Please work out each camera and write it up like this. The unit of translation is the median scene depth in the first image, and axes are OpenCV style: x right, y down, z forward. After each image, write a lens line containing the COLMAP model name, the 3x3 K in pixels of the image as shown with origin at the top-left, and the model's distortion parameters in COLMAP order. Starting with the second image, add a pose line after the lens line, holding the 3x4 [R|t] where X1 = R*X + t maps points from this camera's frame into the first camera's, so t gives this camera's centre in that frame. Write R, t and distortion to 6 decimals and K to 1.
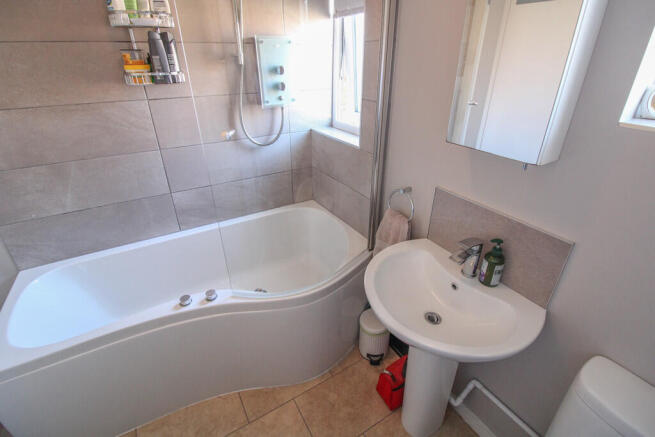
lens RADIAL K [[306.8, 0, 330.4], [0, 306.8, 207.3], [0, 0, 1]] dist [0.003174, -0.014999]
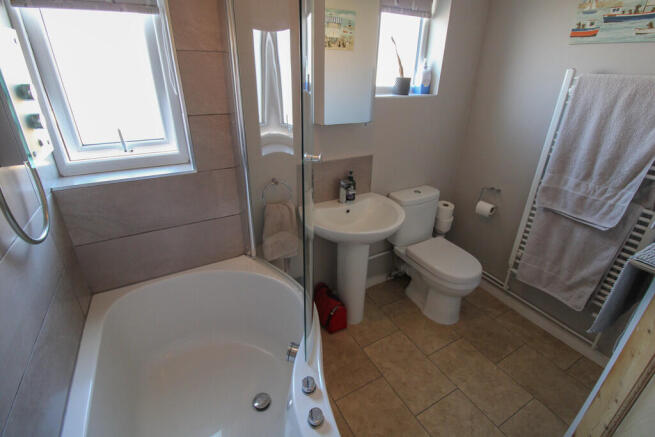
lens RADIAL K [[306.8, 0, 330.4], [0, 306.8, 207.3], [0, 0, 1]] dist [0.003174, -0.014999]
pose [[0.036680, -0.414968, 0.909097, -1.096251], [0.430054, 0.827717, 0.360469, -0.393402], [-0.902058, 0.377738, 0.208819, 0.786861]]
